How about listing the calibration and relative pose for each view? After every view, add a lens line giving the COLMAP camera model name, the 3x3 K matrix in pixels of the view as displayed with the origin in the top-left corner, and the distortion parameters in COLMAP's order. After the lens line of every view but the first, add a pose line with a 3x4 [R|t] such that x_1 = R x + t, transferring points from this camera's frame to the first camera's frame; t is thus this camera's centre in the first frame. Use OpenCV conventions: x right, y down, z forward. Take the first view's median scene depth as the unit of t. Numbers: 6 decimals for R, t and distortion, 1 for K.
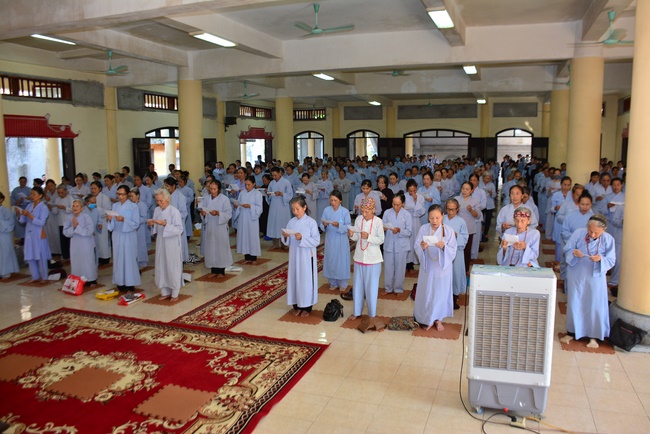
lens RADIAL K [[509.6, 0, 327.1], [0, 509.6, 217.8], [0, 0, 1]] dist [-0.147612, 0.104035]
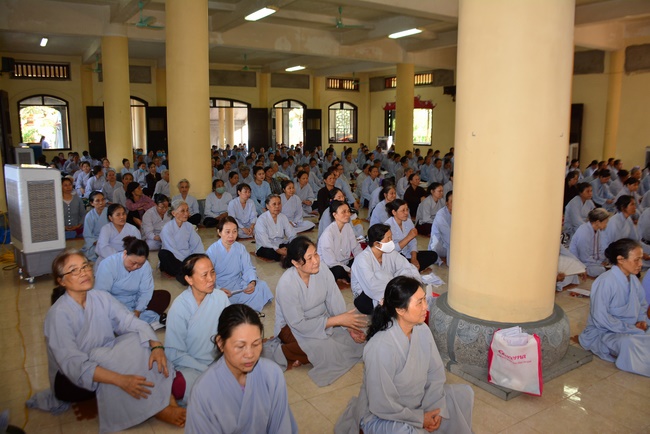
lens RADIAL K [[509.6, 0, 327.1], [0, 509.6, 217.8], [0, 0, 1]] dist [-0.147612, 0.104035]
pose [[0.610238, -0.126105, 0.782117, -1.499853], [0.104016, 0.991457, 0.078701, -0.065796], [-0.785360, 0.033326, 0.618142, 1.234586]]
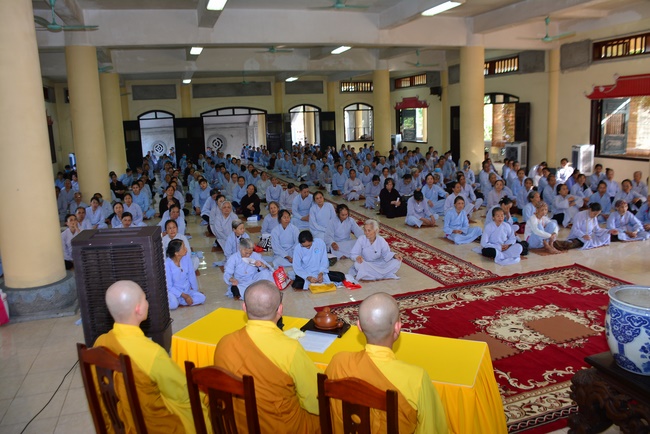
lens RADIAL K [[509.6, 0, 327.1], [0, 509.6, 217.8], [0, 0, 1]] dist [-0.147612, 0.104035]
pose [[0.788318, -0.138196, 0.599547, -1.088169], [0.117169, 0.990335, 0.074213, -0.033186], [-0.604009, 0.011745, 0.796891, 0.317371]]
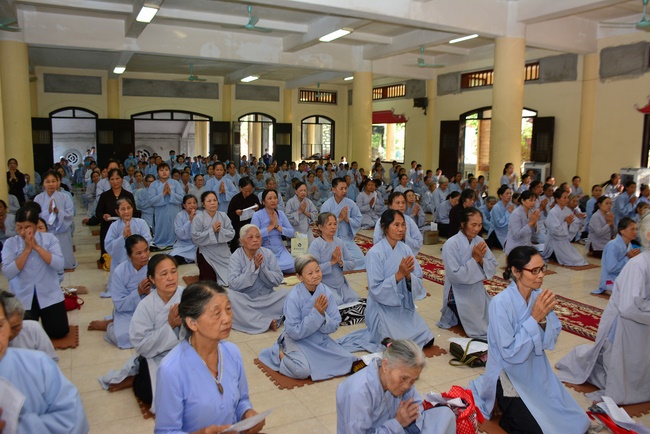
lens RADIAL K [[509.6, 0, 327.1], [0, 509.6, 217.8], [0, 0, 1]] dist [-0.147612, 0.104035]
pose [[0.676320, -0.084902, 0.731699, -0.919298], [0.082432, 0.995819, 0.039355, -0.039025], [-0.731981, 0.033699, 0.680491, 1.011780]]
